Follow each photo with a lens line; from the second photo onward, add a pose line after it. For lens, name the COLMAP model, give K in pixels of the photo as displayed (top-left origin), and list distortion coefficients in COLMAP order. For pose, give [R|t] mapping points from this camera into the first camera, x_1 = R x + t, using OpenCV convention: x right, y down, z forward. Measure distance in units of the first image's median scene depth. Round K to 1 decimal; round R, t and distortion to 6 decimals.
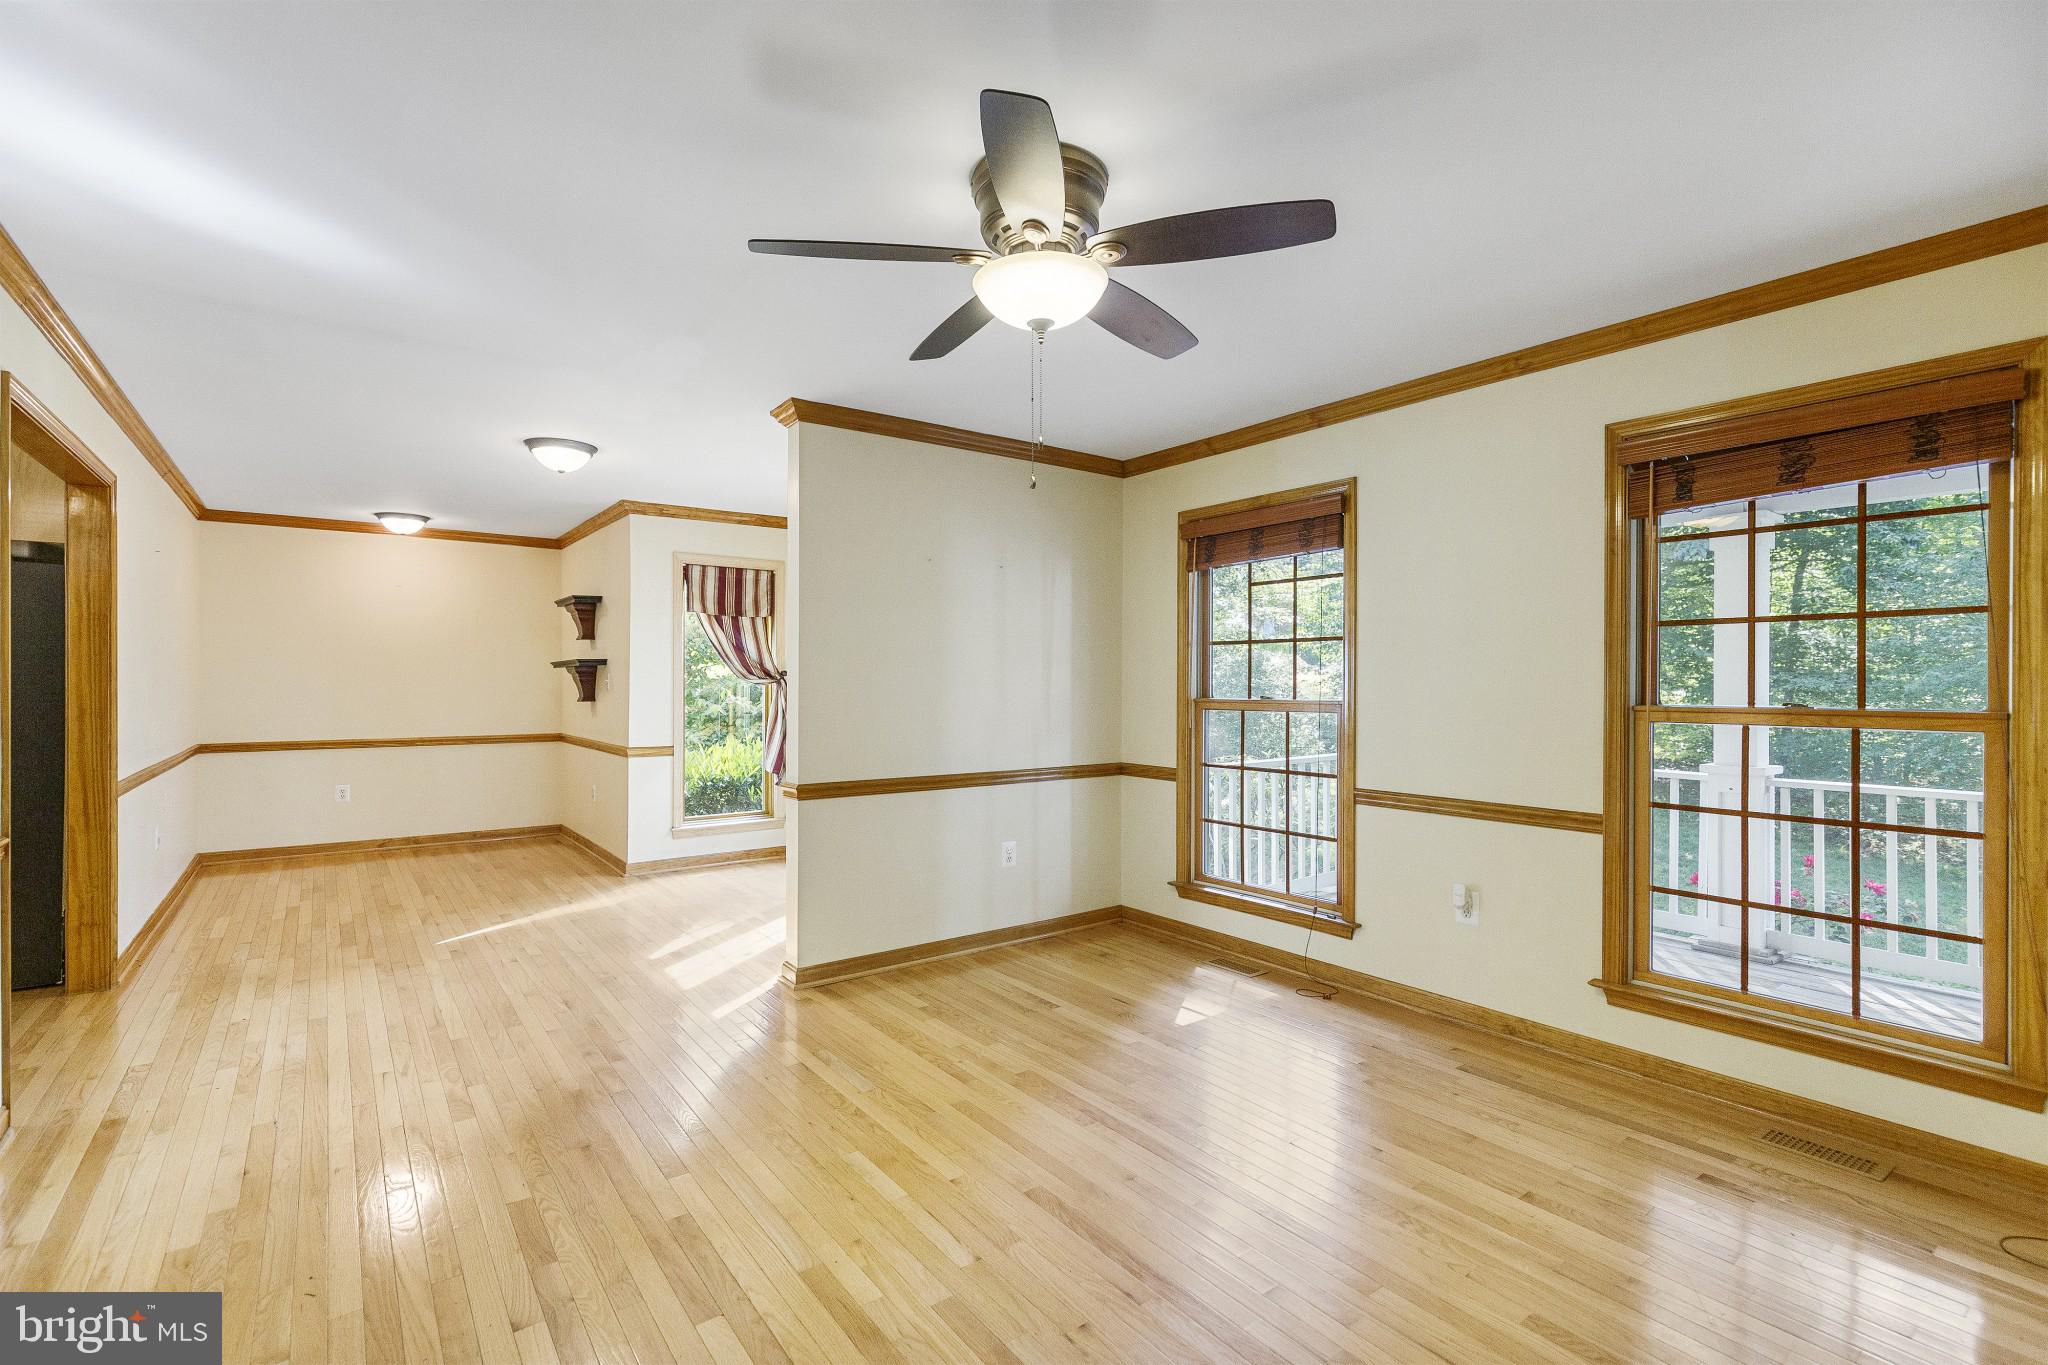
lens RADIAL K [[934.9, 0, 1032.0], [0, 934.9, 679.3], [0, 0, 1]] dist [0.000595, 0.000104]
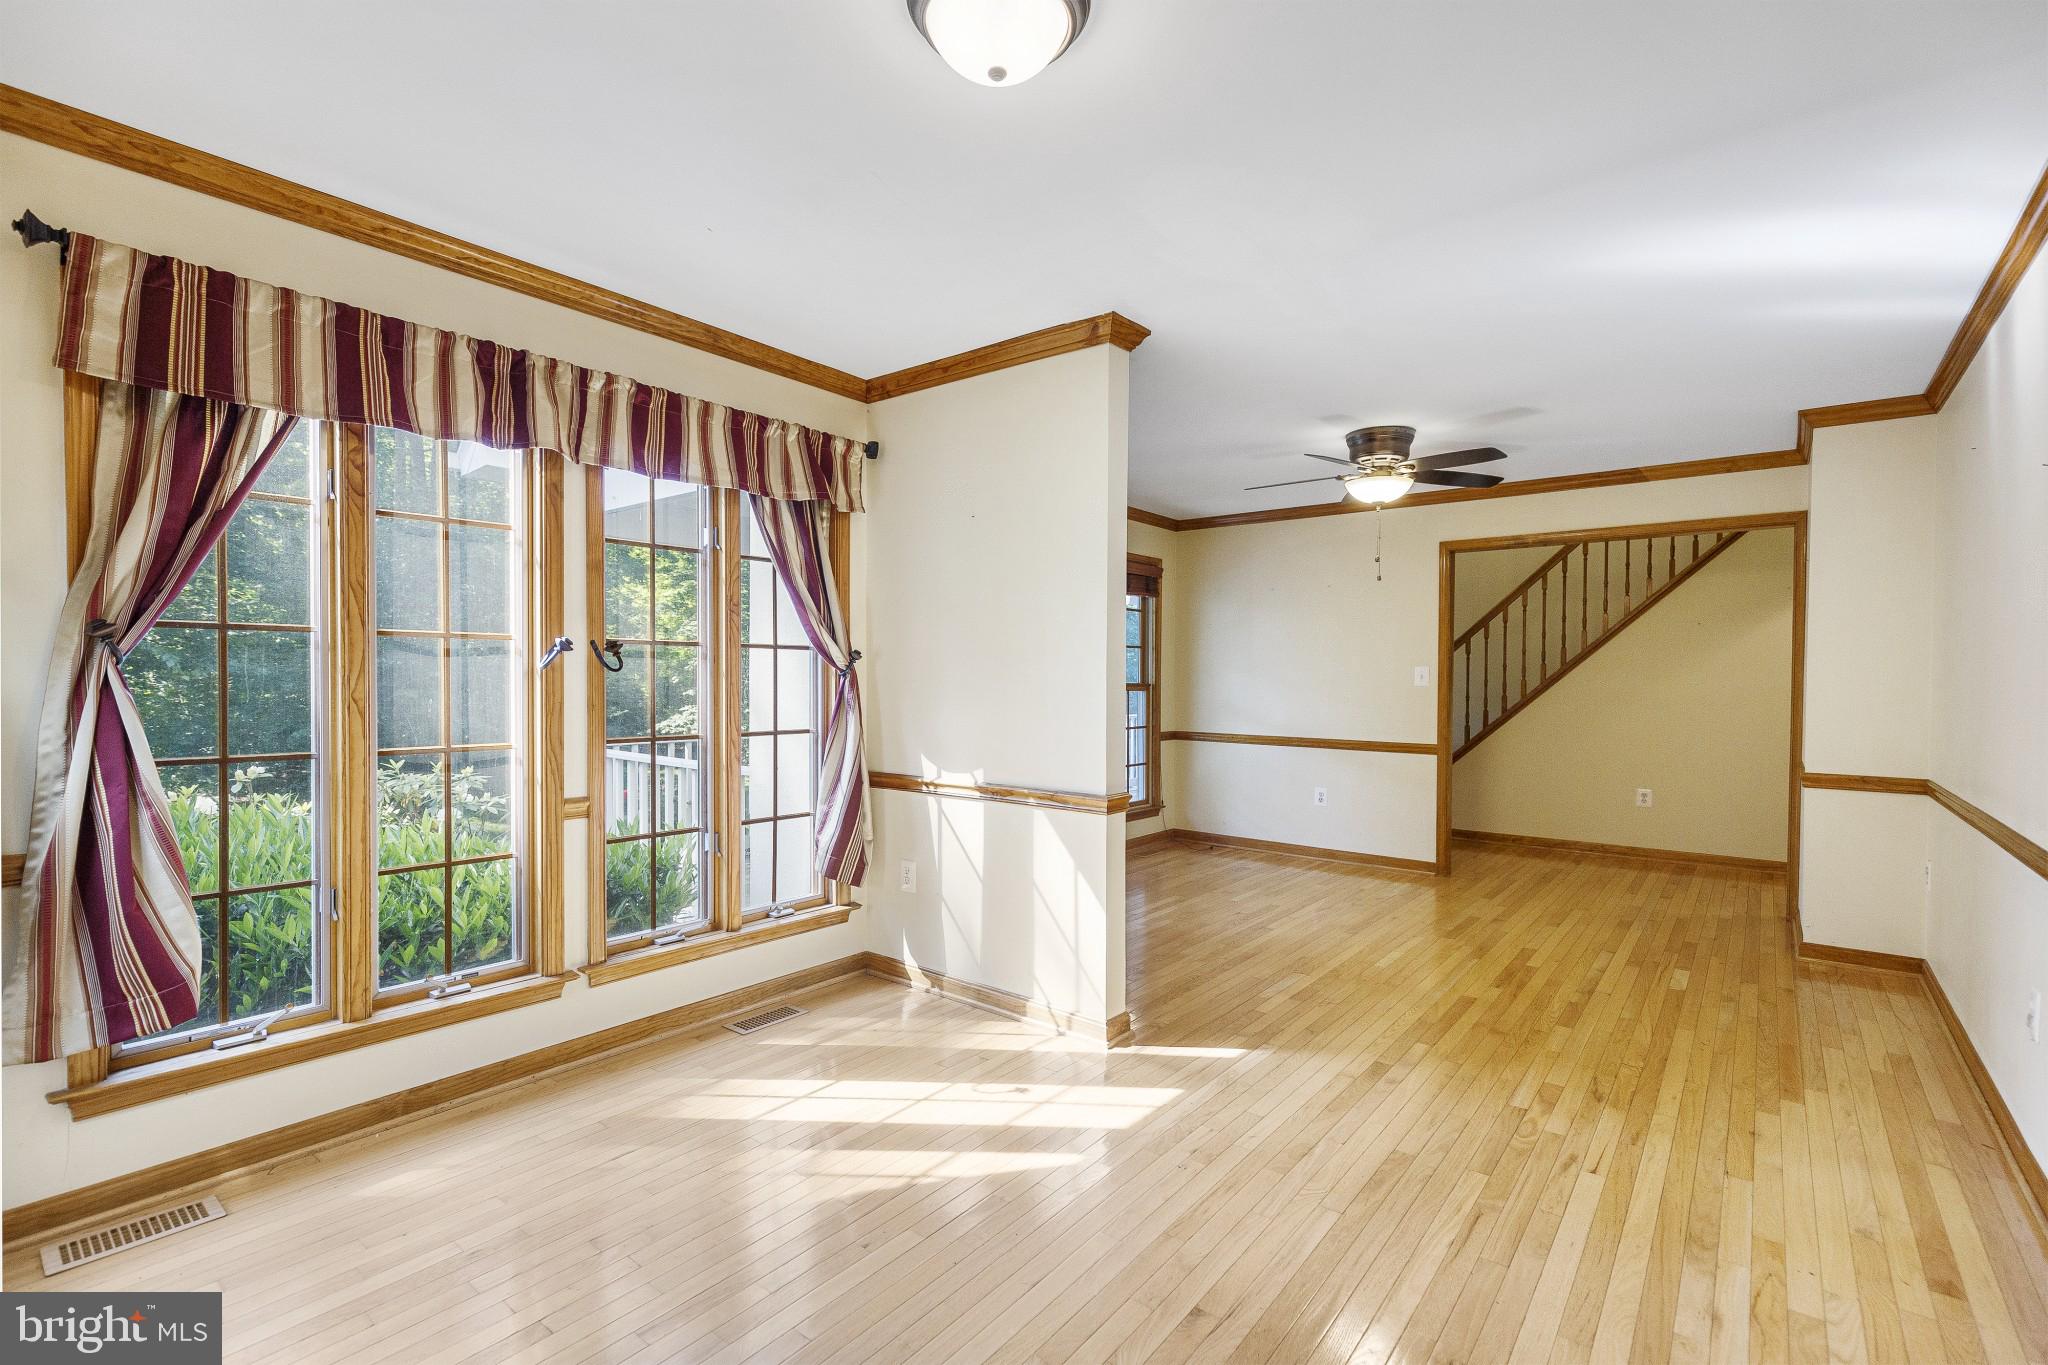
lens RADIAL K [[934.9, 0, 1004.9], [0, 934.9, 678.8], [0, 0, 1]] dist [0.000595, 0.000104]
pose [[-0.239157, -0.008194, 0.970946, -1.353363], [-0.016816, 0.999849, 0.004296, 0.007019], [-0.970835, -0.015300, -0.239259, 1.697285]]
